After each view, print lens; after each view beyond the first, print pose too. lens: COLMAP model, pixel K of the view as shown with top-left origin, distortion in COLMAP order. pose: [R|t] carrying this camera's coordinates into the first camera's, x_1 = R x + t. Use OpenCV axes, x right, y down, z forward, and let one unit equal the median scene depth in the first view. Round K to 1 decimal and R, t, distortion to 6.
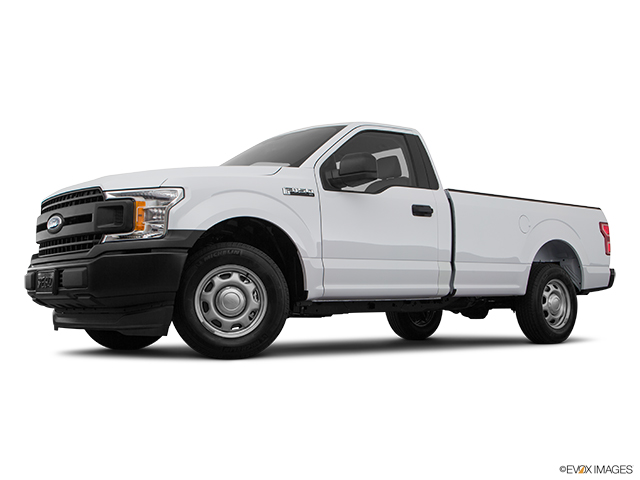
lens RADIAL K [[751.4, 0, 317.8], [0, 751.4, 241.7], [0, 0, 1]] dist [0.016016, 0.000000]
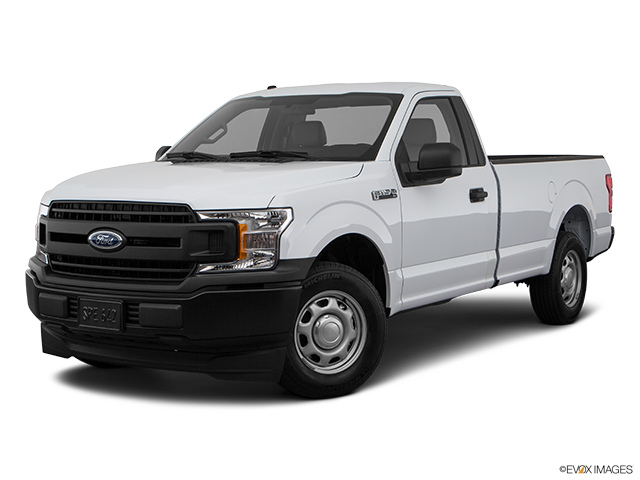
lens RADIAL K [[1123.3, 0, 321.2], [0, 1123.3, 236.3], [0, 0, 1]] dist [0.023588, 0.000000]
pose [[0.956369, -0.015667, 0.291740, -0.476159], [-0.028230, 0.988933, 0.145649, -0.206961], [-0.290793, -0.147530, 0.945343, -0.191144]]
